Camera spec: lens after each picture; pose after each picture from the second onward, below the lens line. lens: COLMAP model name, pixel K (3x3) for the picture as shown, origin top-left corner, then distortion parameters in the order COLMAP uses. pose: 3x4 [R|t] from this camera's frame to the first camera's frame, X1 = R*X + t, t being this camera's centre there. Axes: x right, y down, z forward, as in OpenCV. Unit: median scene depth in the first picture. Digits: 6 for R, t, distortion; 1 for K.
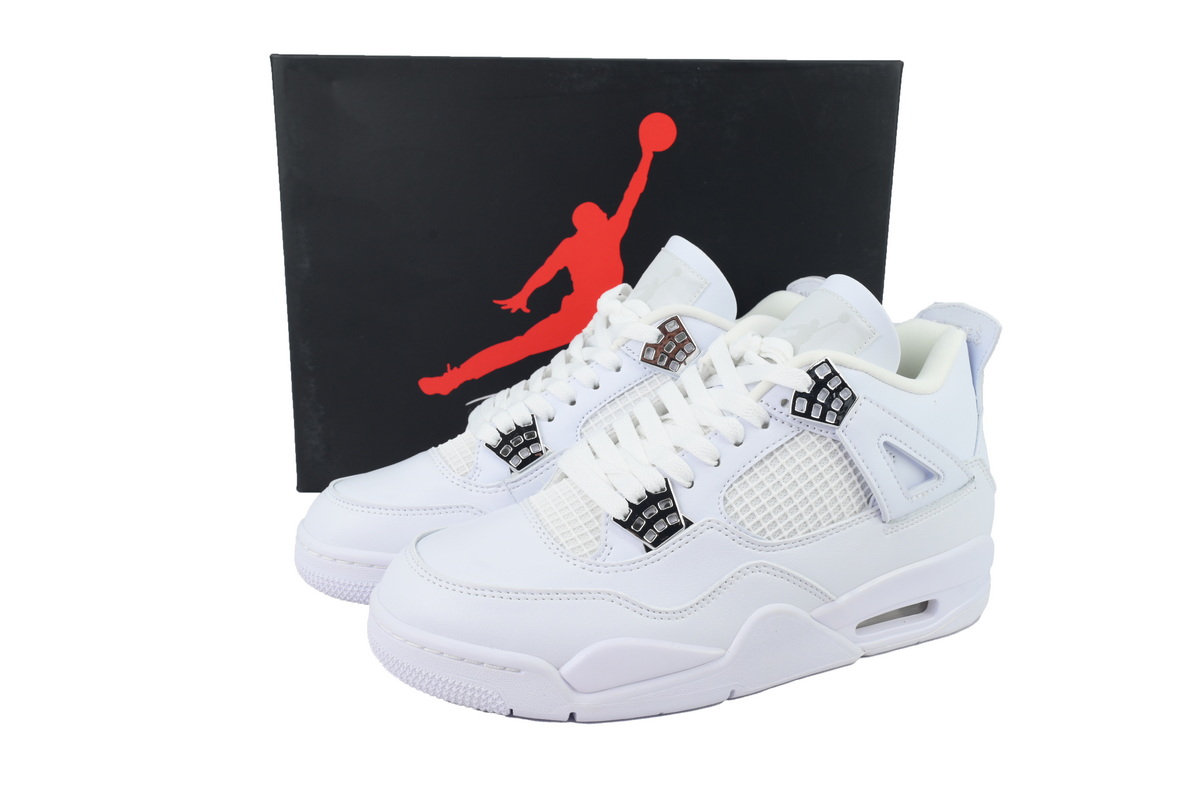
lens RADIAL K [[1026.9, 0, 599.1], [0, 1026.9, 406.7], [0, 0, 1]] dist [-0.067717, -0.003033]
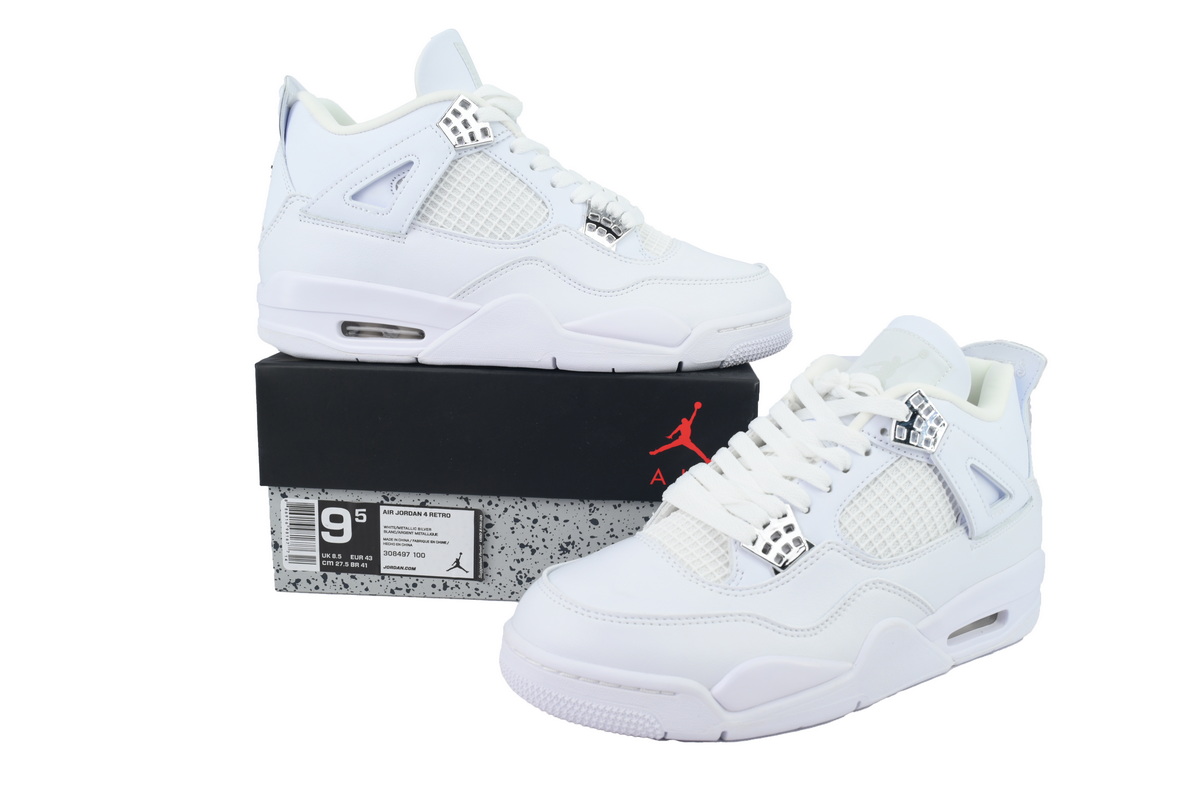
lens RADIAL K [[1026.9, 0, 601.2], [0, 1026.9, 393.0], [0, 0, 1]] dist [-0.067717, -0.003033]
pose [[0.991335, -0.023726, 0.129198, -0.257996], [0.033394, 0.996759, -0.073190, 0.024911], [-0.127042, 0.076870, 0.988914, -0.037605]]
